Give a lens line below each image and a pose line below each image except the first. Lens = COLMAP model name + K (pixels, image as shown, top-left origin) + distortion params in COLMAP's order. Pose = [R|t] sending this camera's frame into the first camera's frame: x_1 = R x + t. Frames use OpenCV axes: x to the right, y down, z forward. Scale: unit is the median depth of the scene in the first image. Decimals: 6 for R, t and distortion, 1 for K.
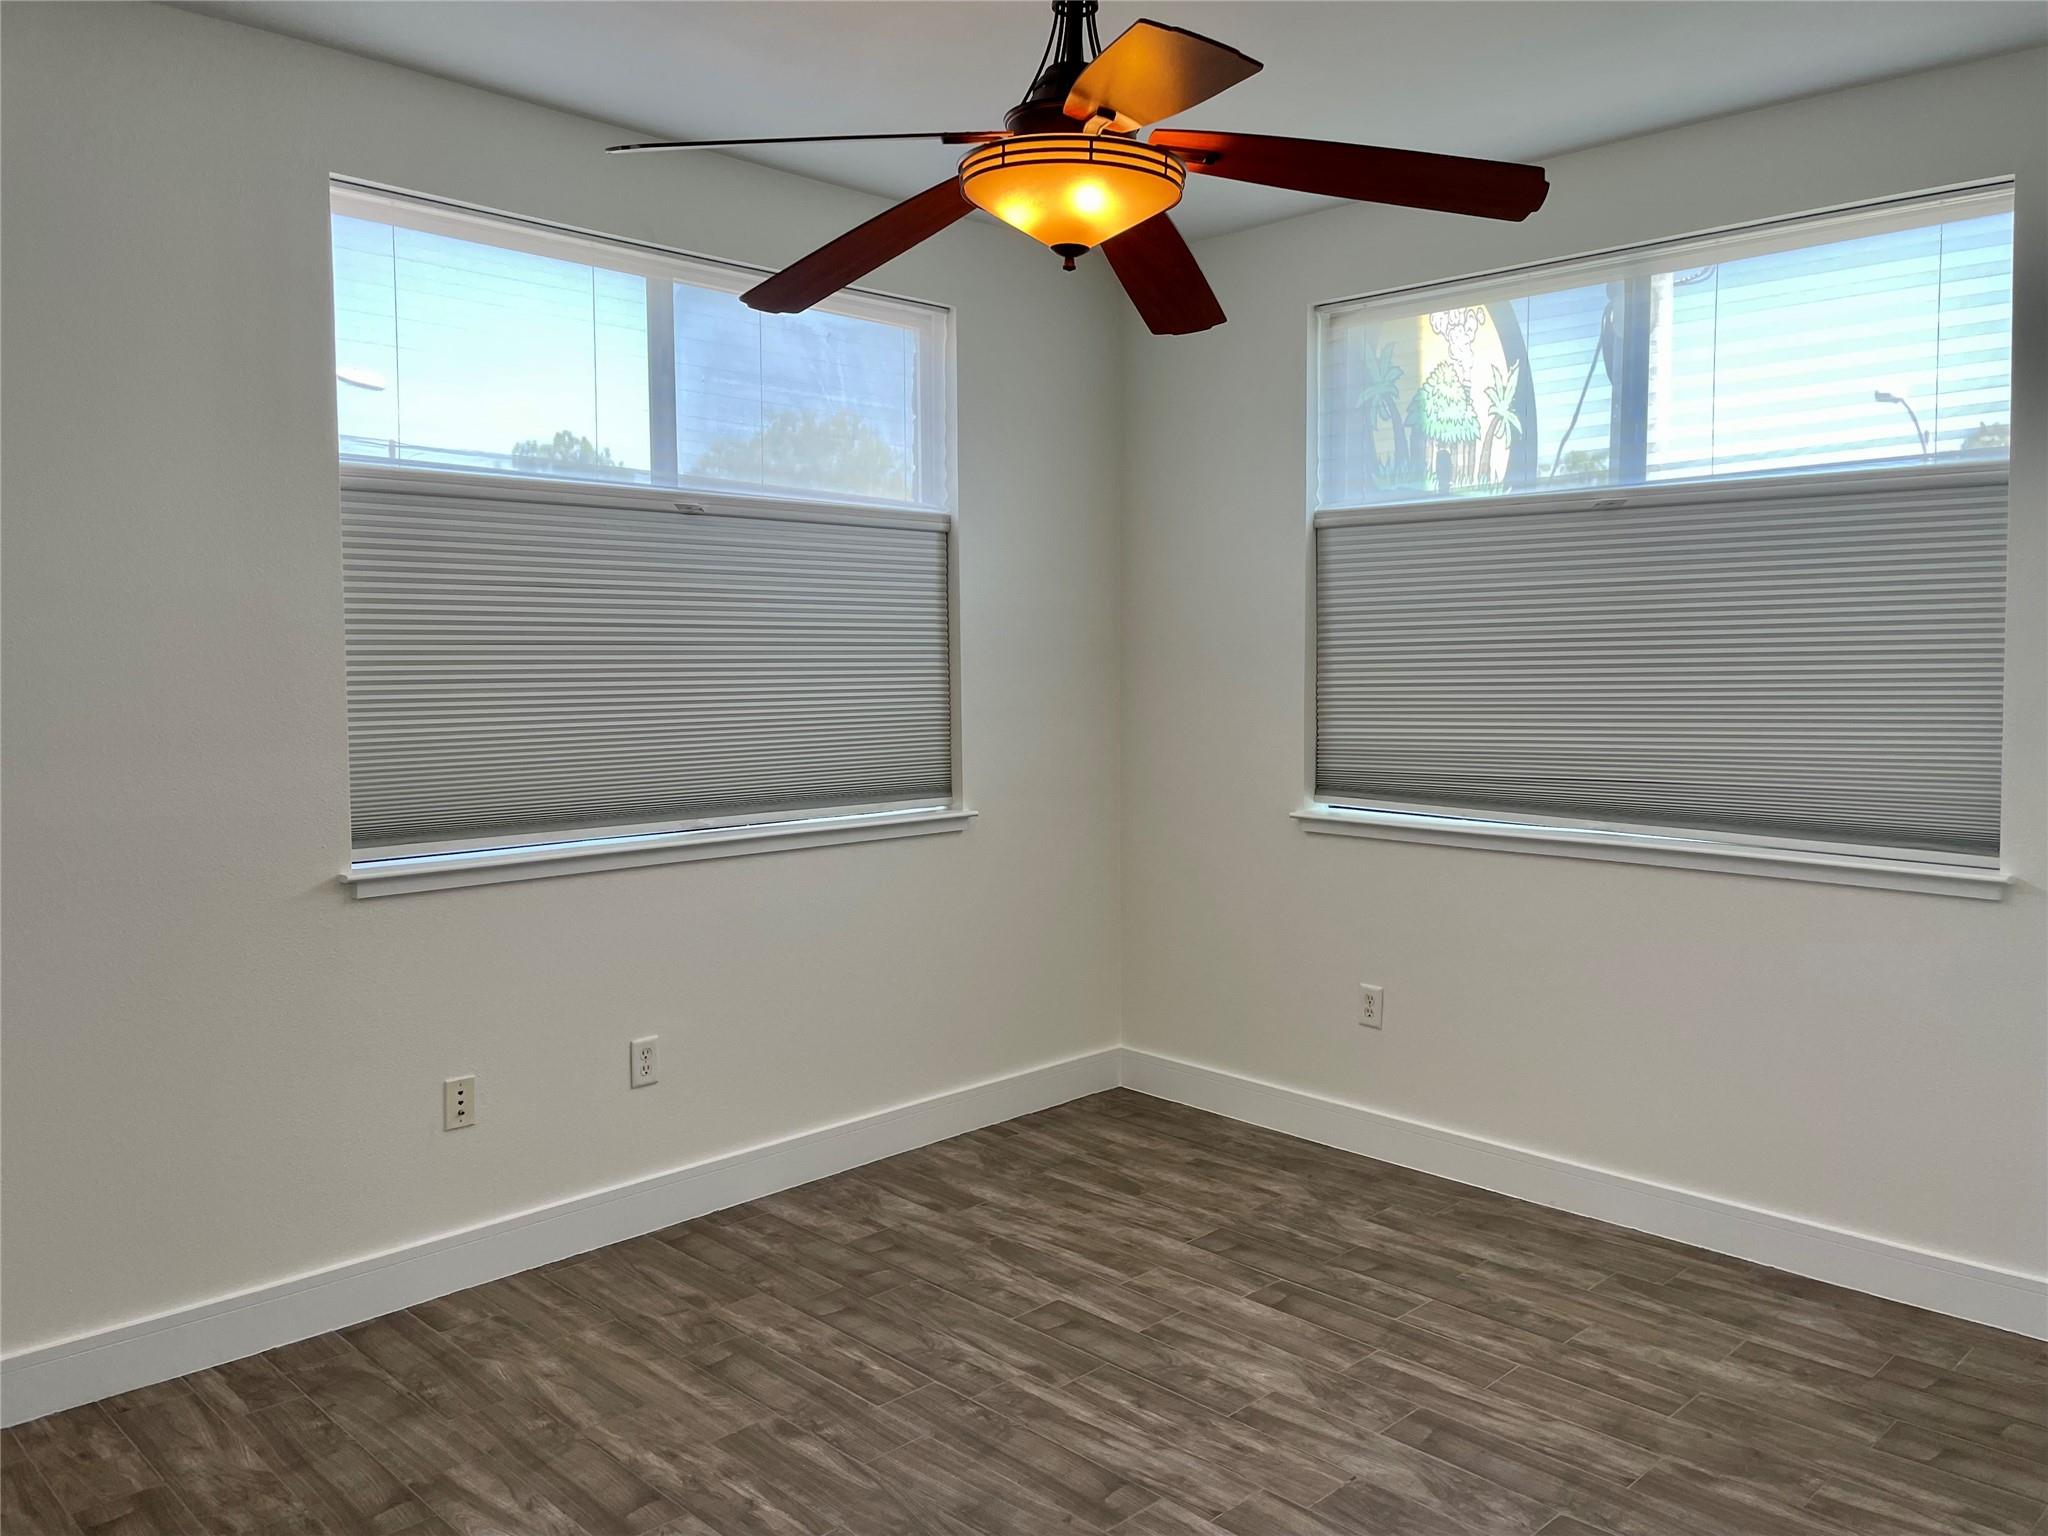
lens RADIAL K [[1550.8, 0, 1022.6], [0, 1550.8, 768.6], [0, 0, 1]] dist [0.061163, -0.028076]
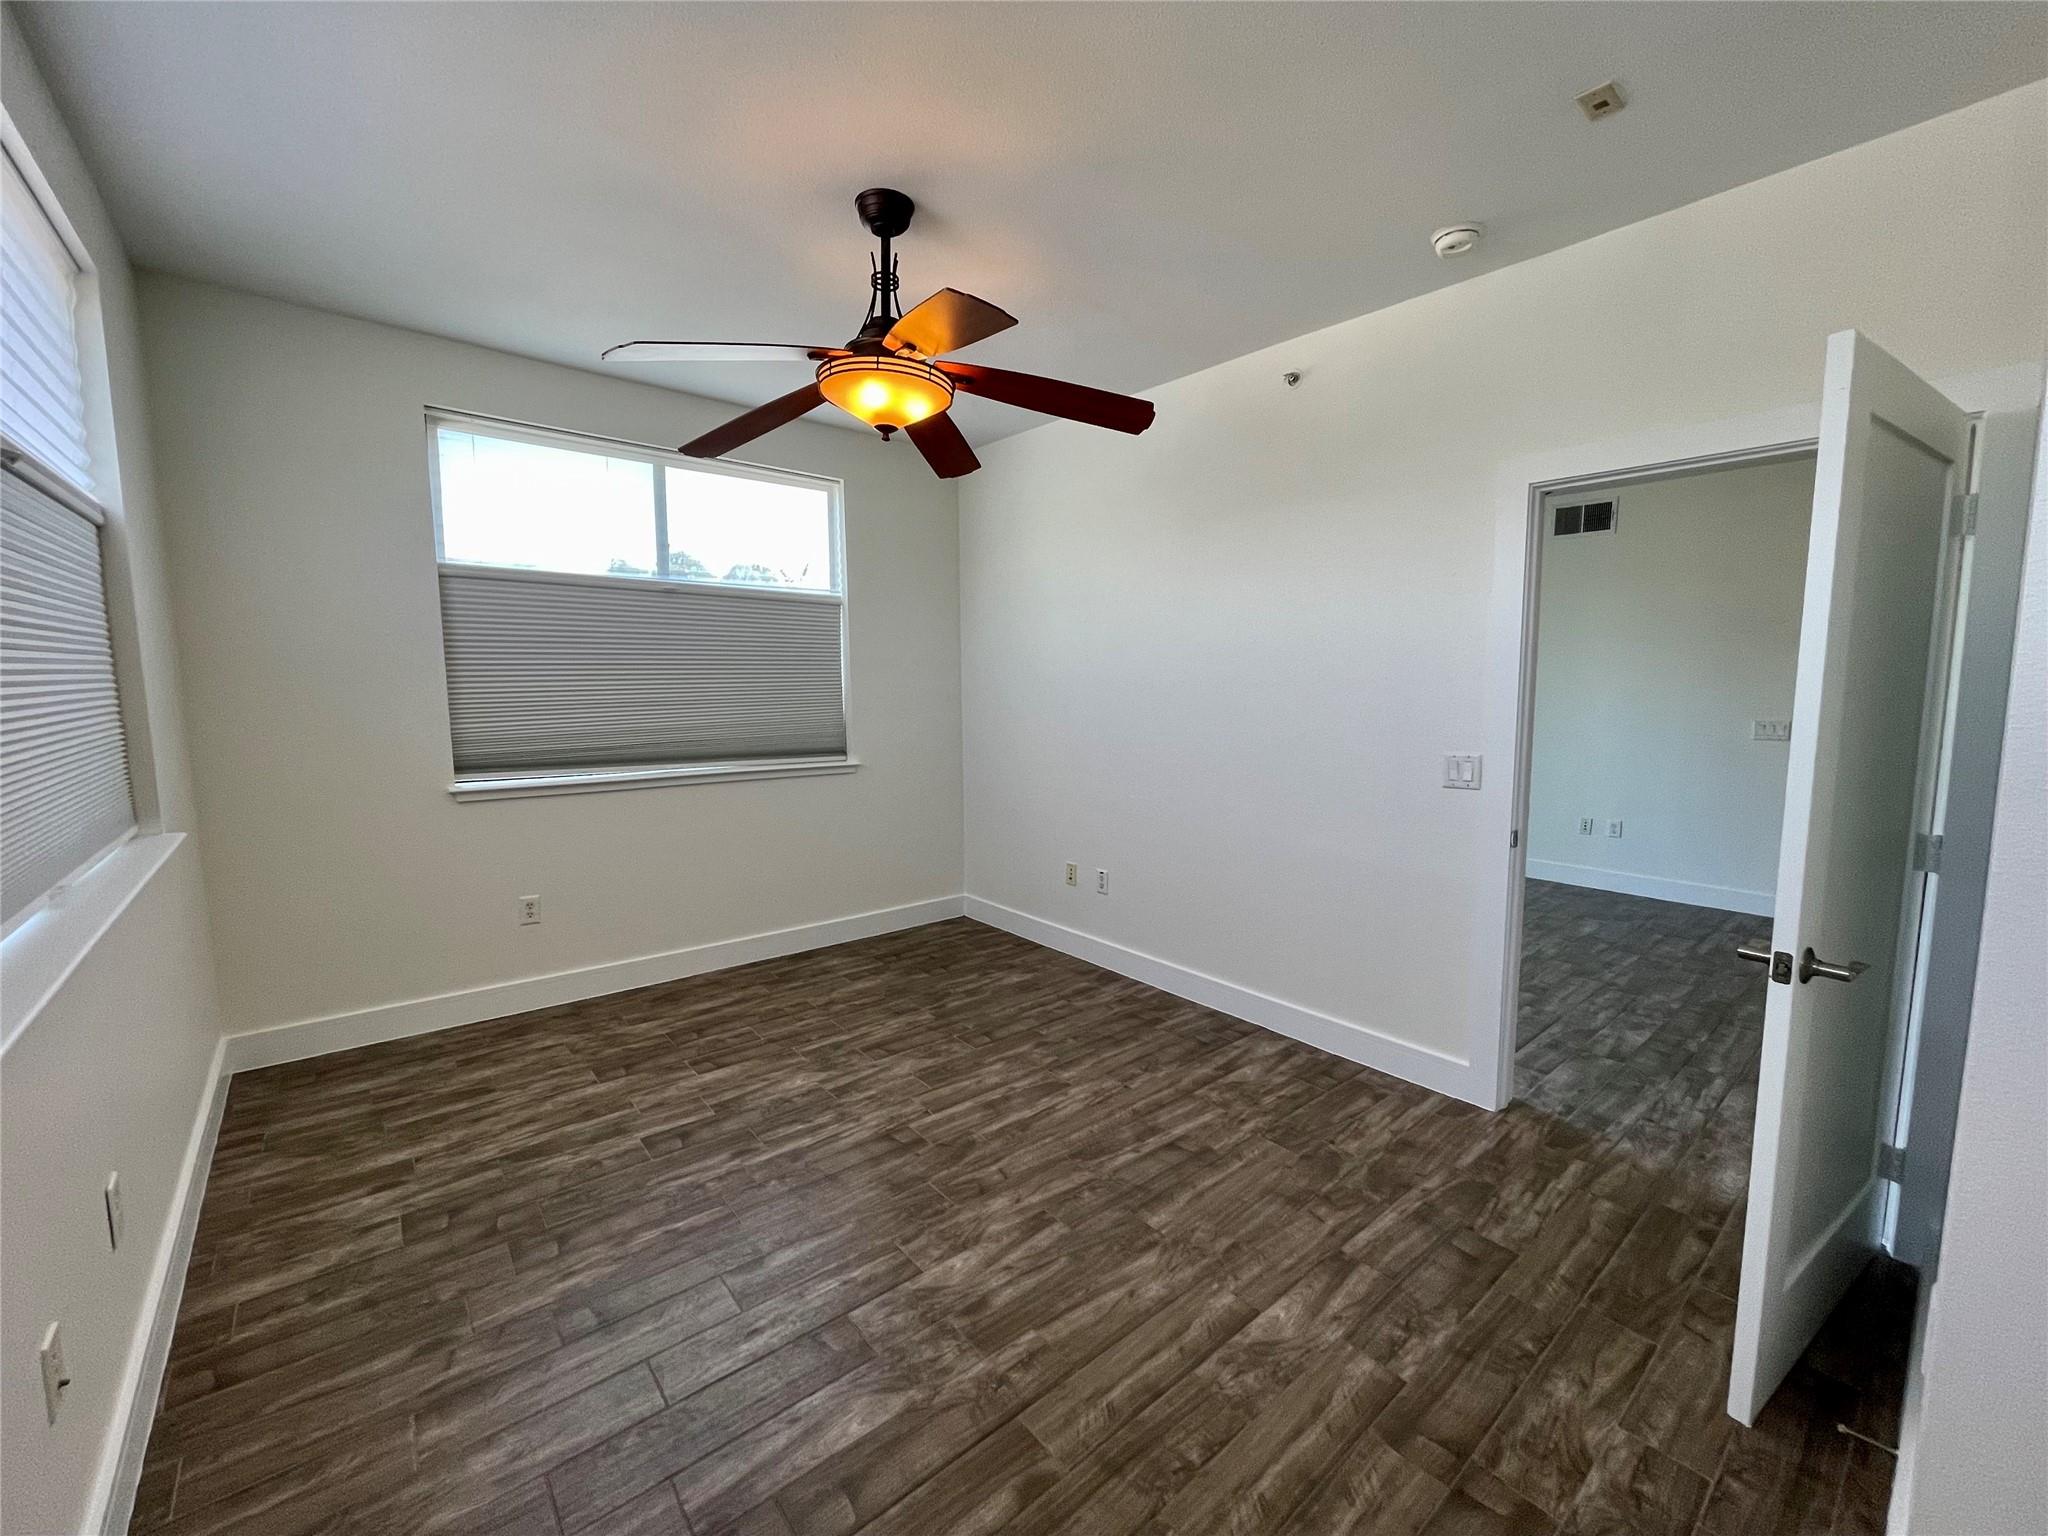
lens RADIAL K [[821.9, 0, 1030.7], [0, 821.9, 786.2], [0, 0, 1]] dist [0.001753, -0.000023]
pose [[0.087615, -0.128792, 0.987794, -0.610427], [0.069436, 0.989985, 0.122919, -0.034413], [-0.993732, 0.057818, 0.095680, 0.551721]]
